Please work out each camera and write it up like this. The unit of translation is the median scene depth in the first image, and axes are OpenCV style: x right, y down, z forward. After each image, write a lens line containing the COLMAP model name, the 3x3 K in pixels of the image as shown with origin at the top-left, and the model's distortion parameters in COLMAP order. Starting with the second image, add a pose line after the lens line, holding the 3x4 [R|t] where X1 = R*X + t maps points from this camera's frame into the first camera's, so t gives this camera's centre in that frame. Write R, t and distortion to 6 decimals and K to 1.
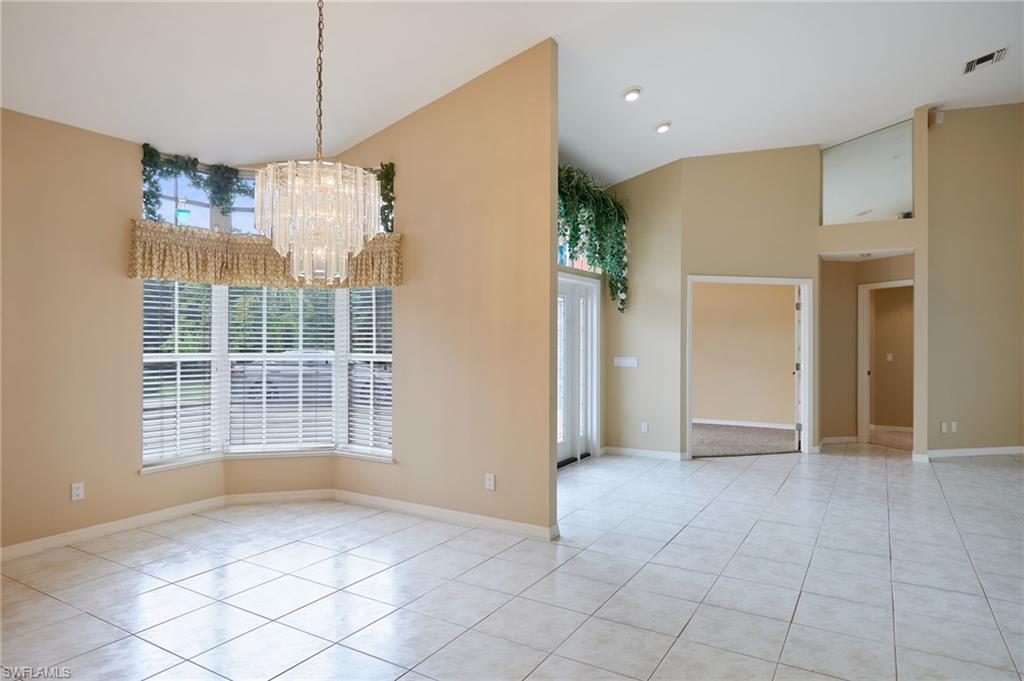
lens RADIAL K [[614.6, 0, 508.6], [0, 614.6, 334.7], [0, 0, 1]] dist [0.000010, -0.002567]
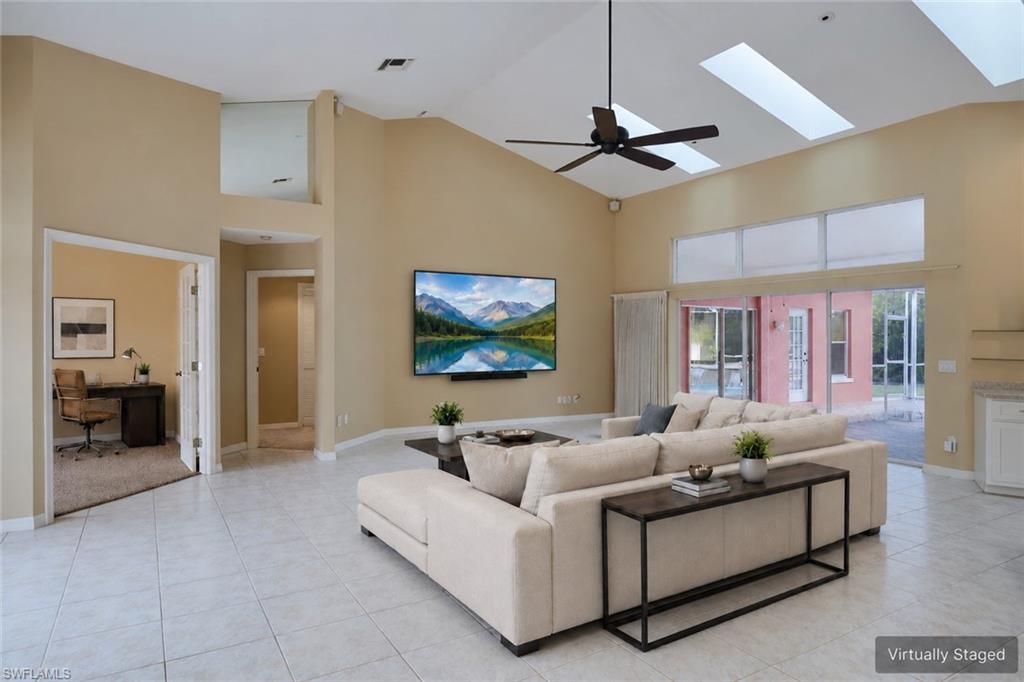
lens RADIAL K [[614.6, 0, 519.7], [0, 614.6, 336.8], [0, 0, 1]] dist [0.000010, -0.002567]
pose [[0.452608, -0.003559, 0.891702, -0.045832], [-0.012196, 0.999874, 0.010181, 0.000692], [-0.891626, -0.015483, 0.452508, 0.272237]]
